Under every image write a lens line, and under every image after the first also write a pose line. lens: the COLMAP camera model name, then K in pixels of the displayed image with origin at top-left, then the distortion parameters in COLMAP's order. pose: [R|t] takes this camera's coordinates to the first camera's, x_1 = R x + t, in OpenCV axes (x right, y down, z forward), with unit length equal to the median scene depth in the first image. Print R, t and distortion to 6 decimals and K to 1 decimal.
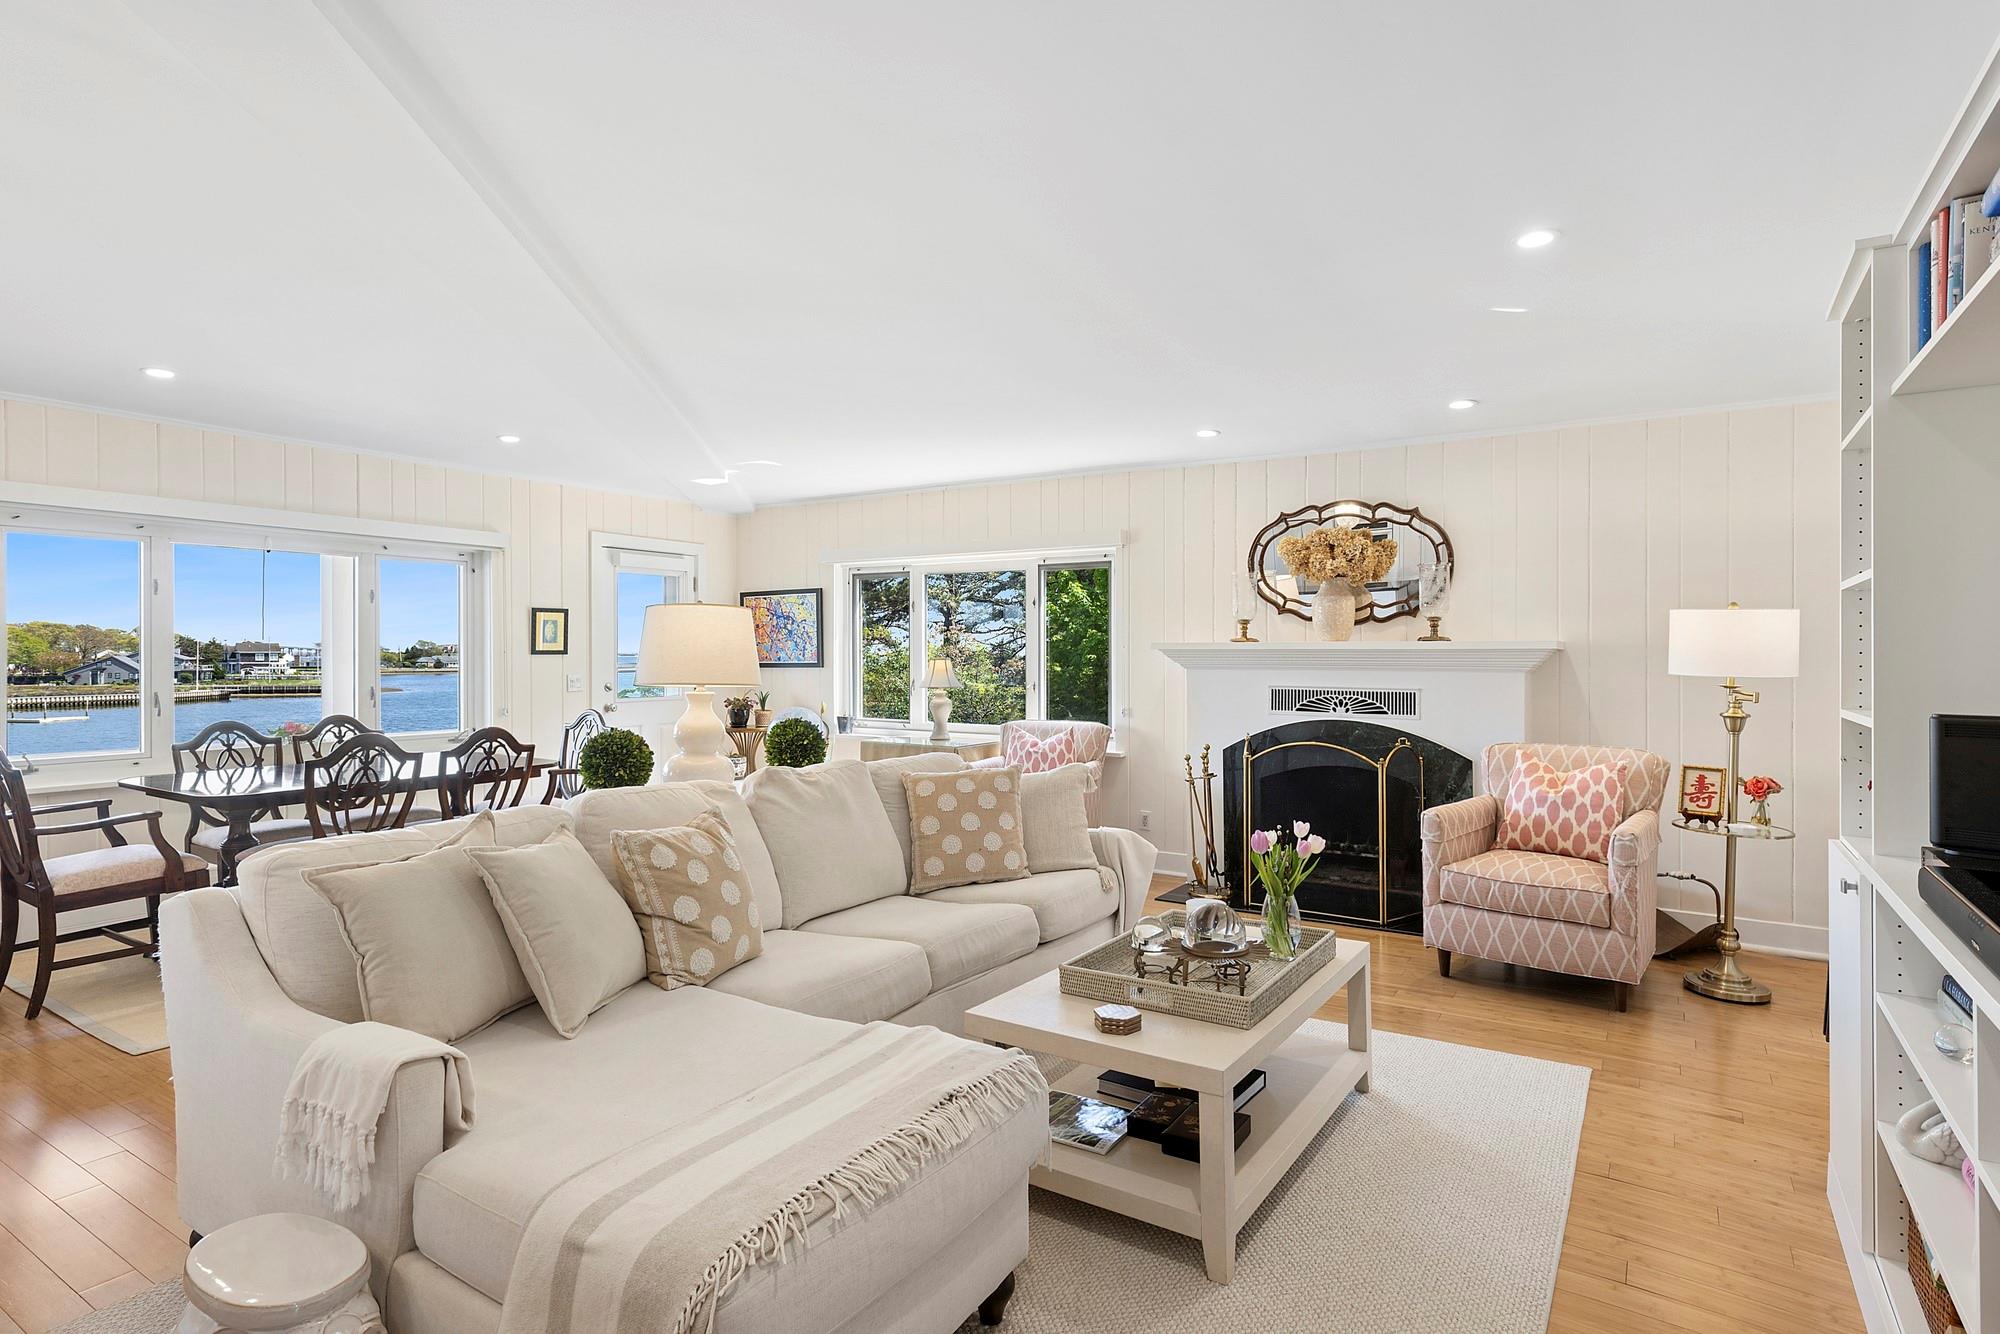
lens RADIAL K [[1027.0, 0, 1019.6], [0, 1027.0, 663.5], [0, 0, 1]] dist [-0.005061, 0.001339]
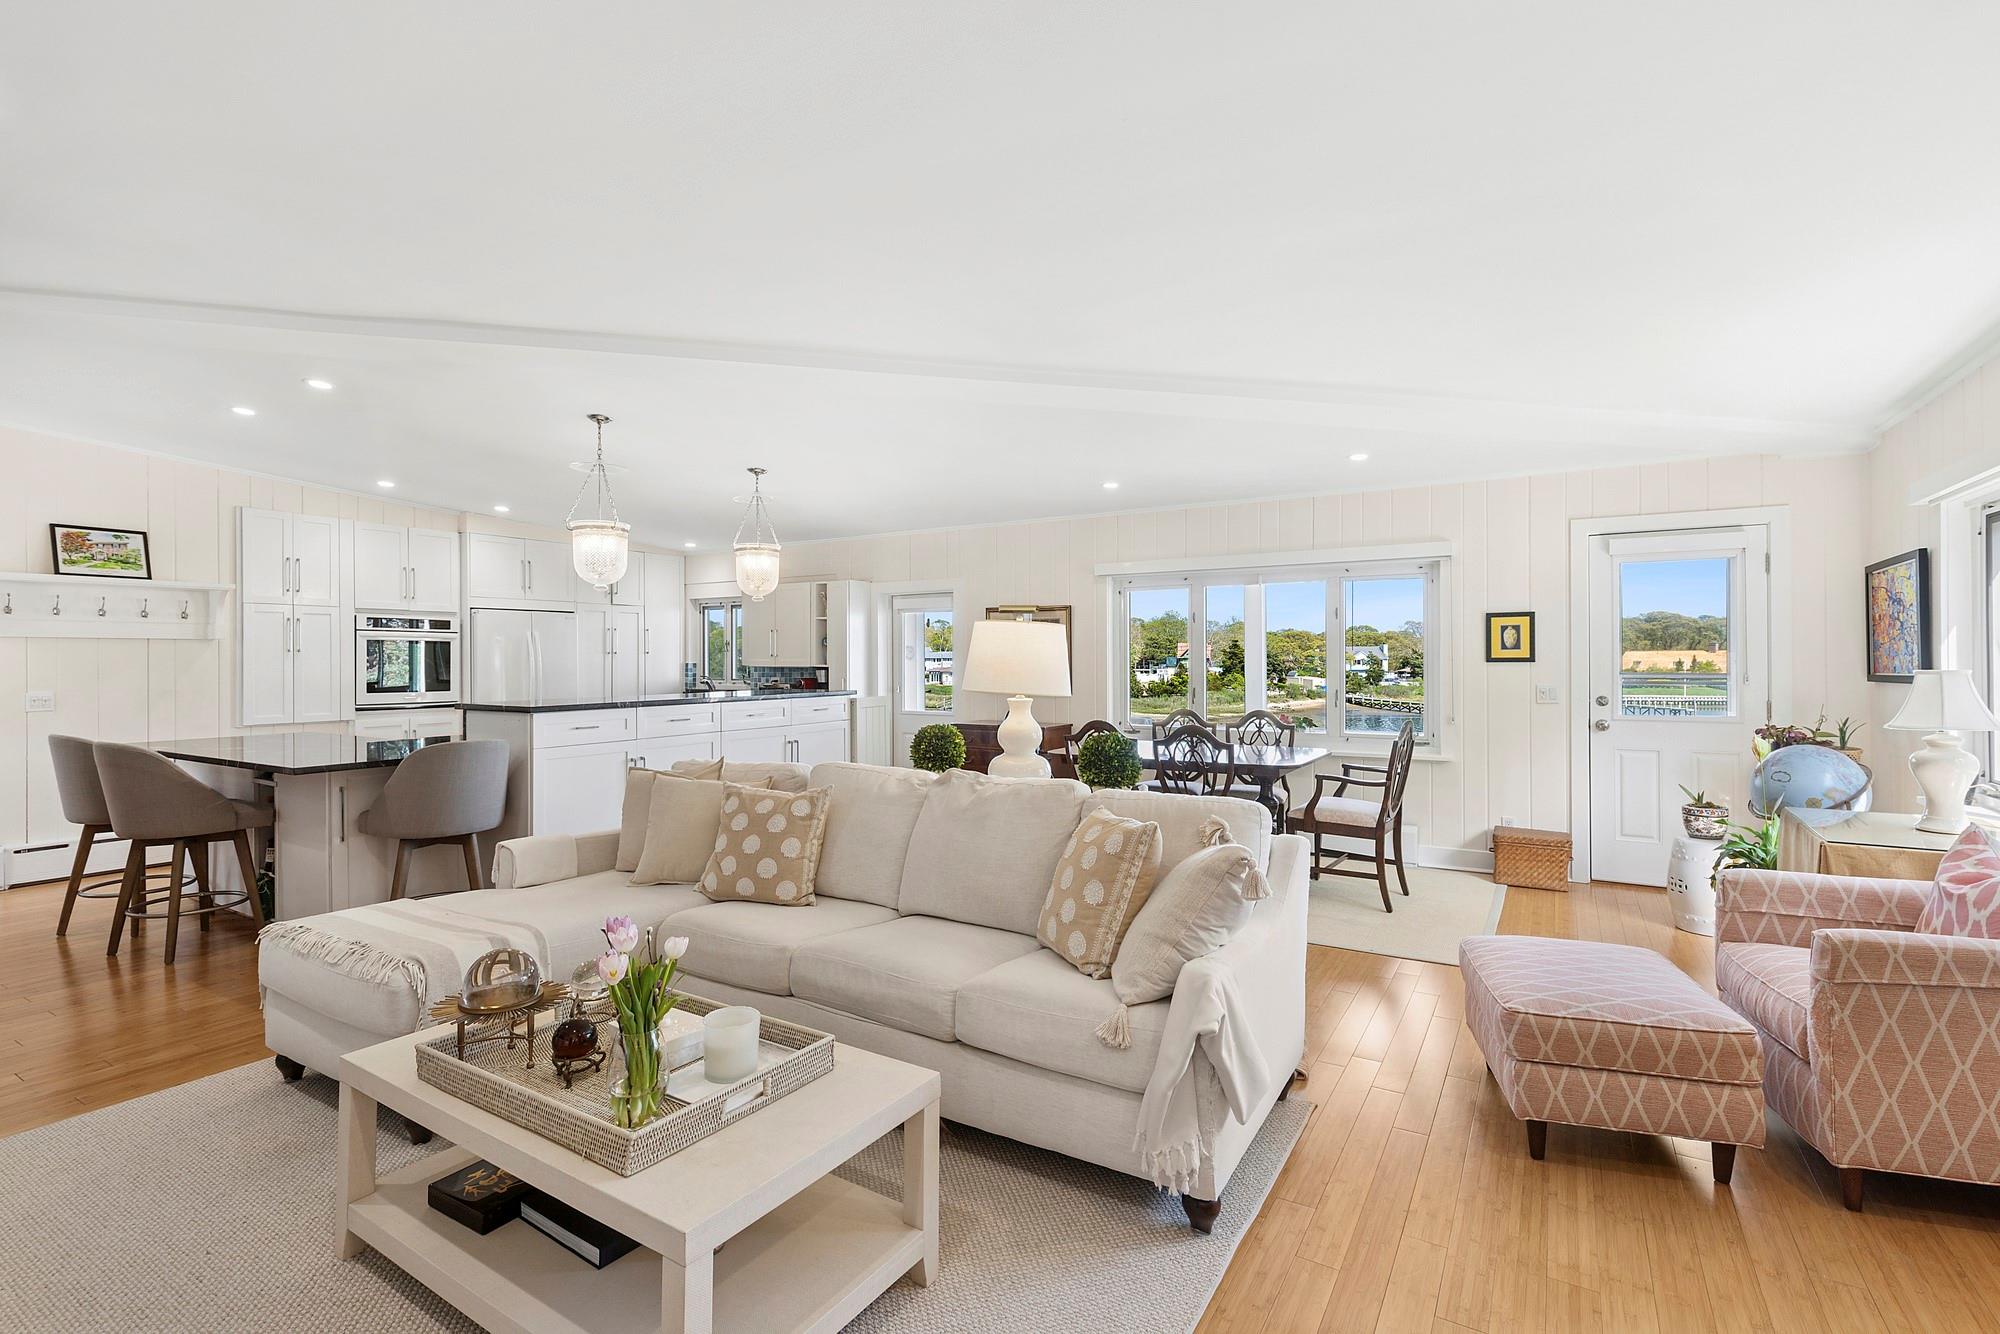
lens RADIAL K [[914.5, 0, 1003.6], [0, 914.5, 664.0], [0, 0, 1]] dist [0.003844, 0.000710]
pose [[0.004390, 0.004401, -0.999981, 0.327511], [-0.005596, 0.999975, 0.004377, -0.007150], [0.999975, 0.005577, 0.004415, 0.473357]]
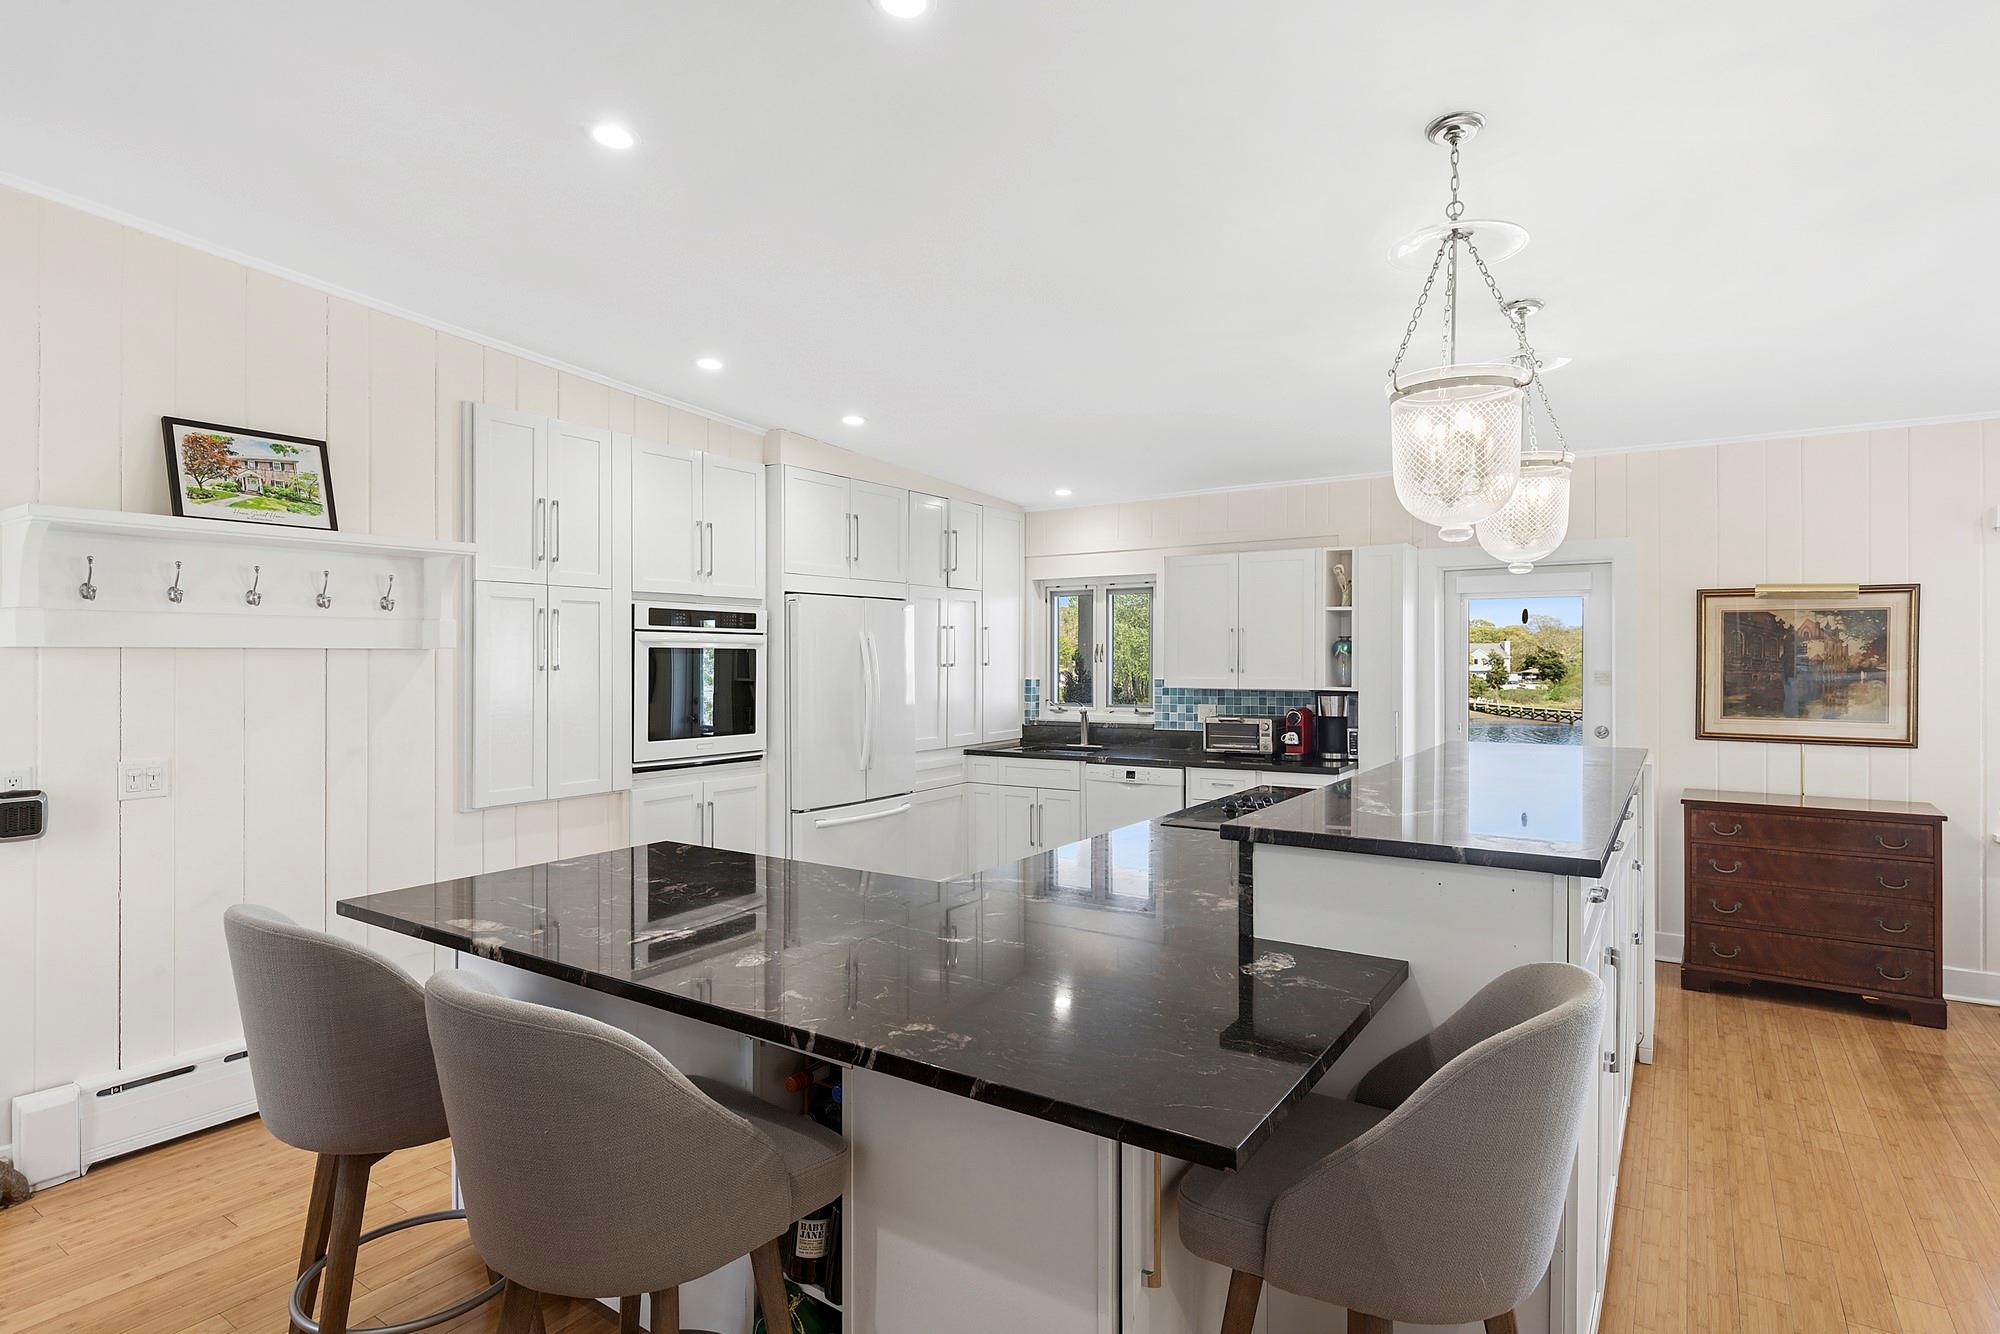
lens RADIAL K [[1027.0, 0, 1006.4], [0, 1027.0, 660.1], [0, 0, 1]] dist [-0.005061, 0.001339]
pose [[-0.036273, 0.001492, -0.999341, -0.021404], [-0.006018, 0.999980, 0.001711, -0.019015], [0.999324, 0.006077, -0.036263, 0.059448]]
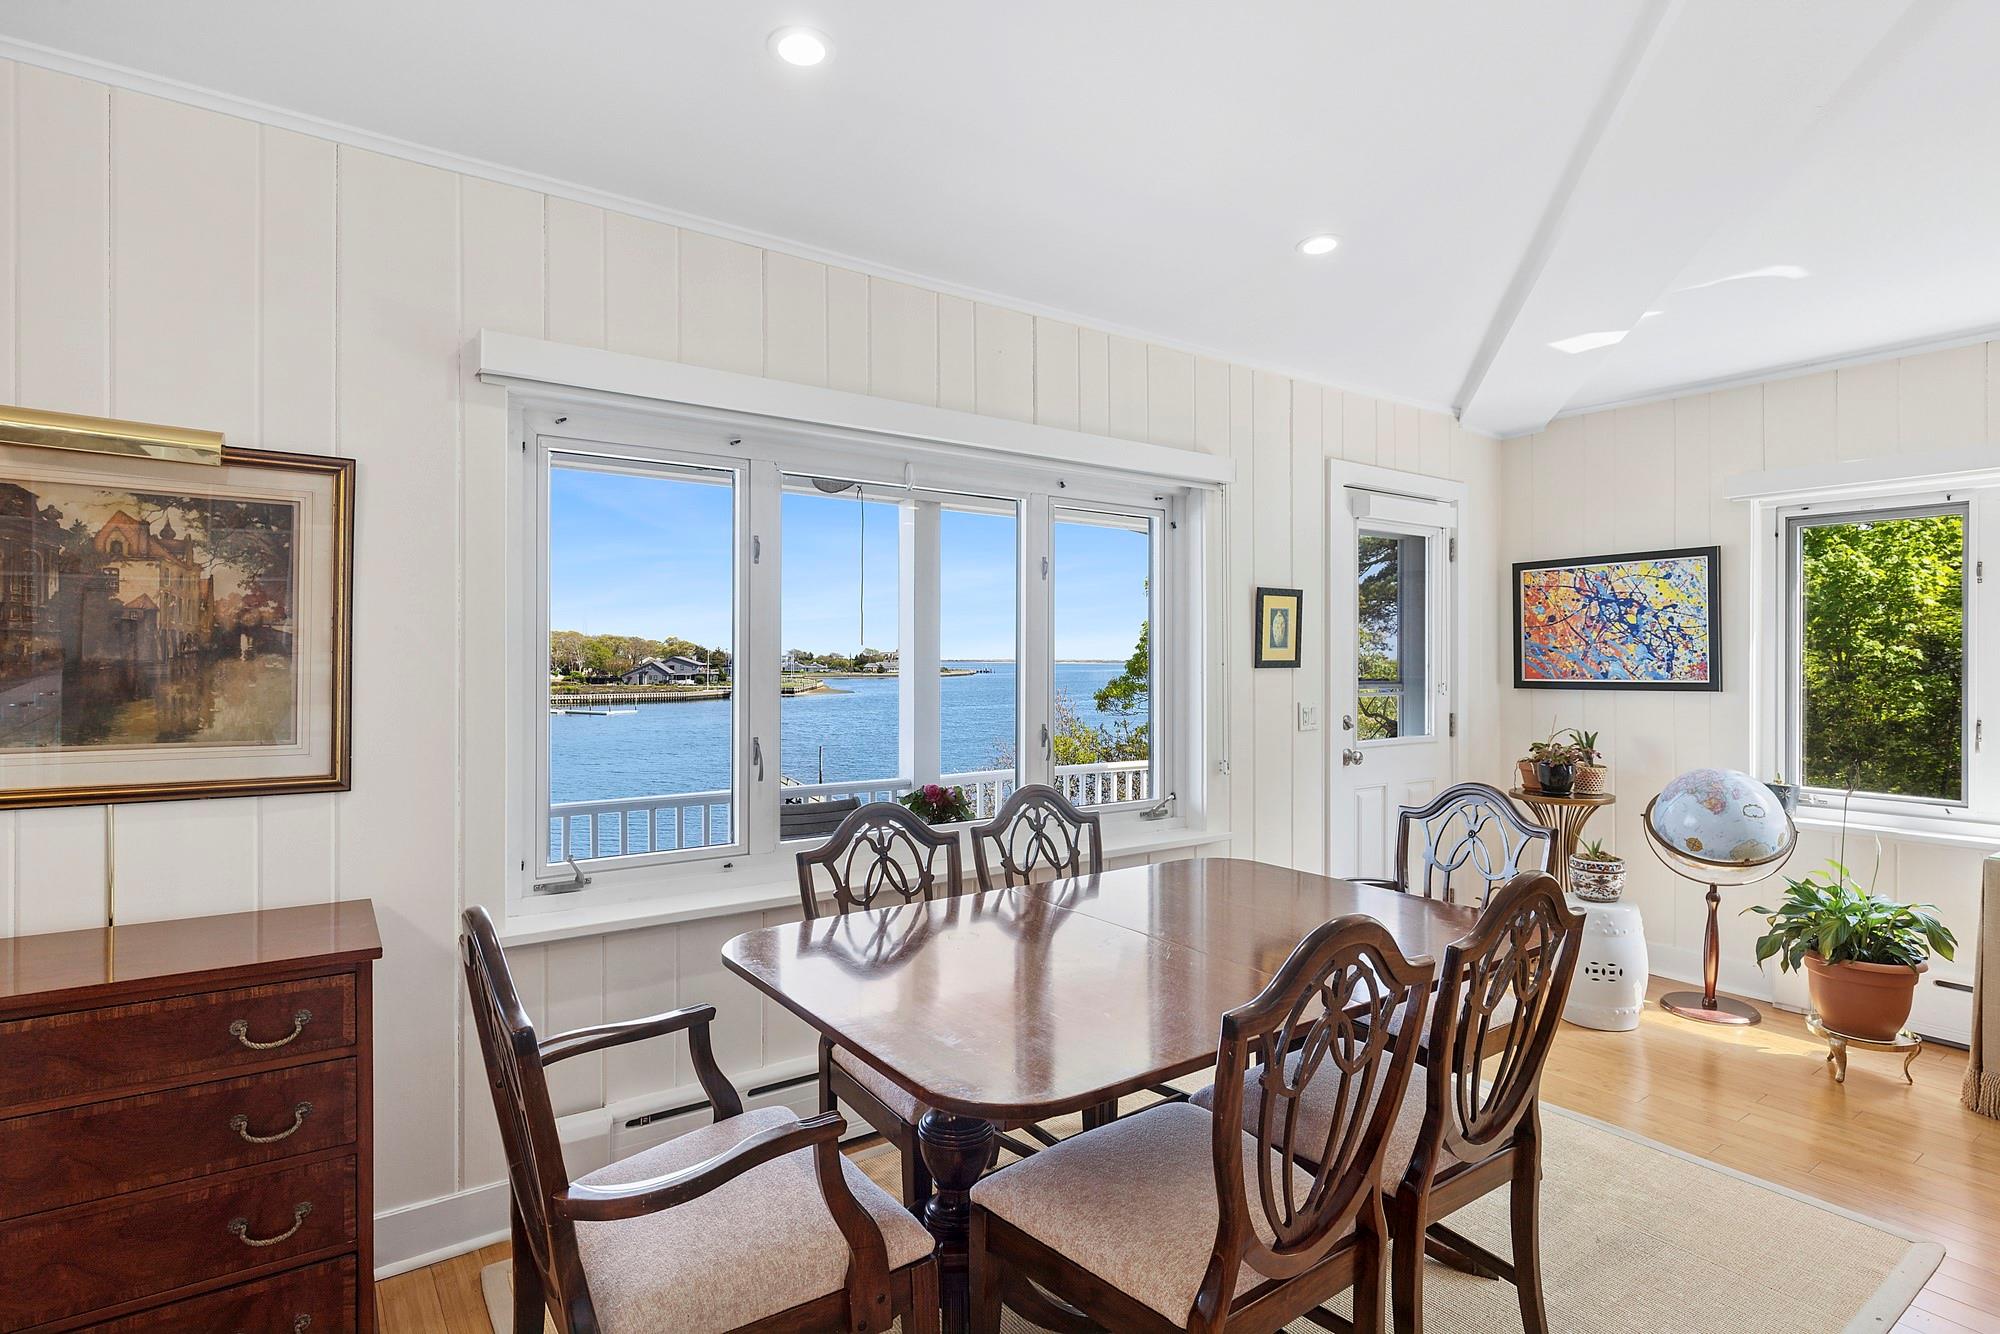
lens RADIAL K [[1027.0, 0, 1002.3], [0, 1027.0, 659.0], [0, 0, 1]] dist [-0.005061, 0.001339]
pose [[0.922607, 0.000252, -0.385742, -0.333104], [-0.004471, 0.999940, -0.010041, -0.006426], [0.385716, 0.010989, 0.922552, 0.353359]]
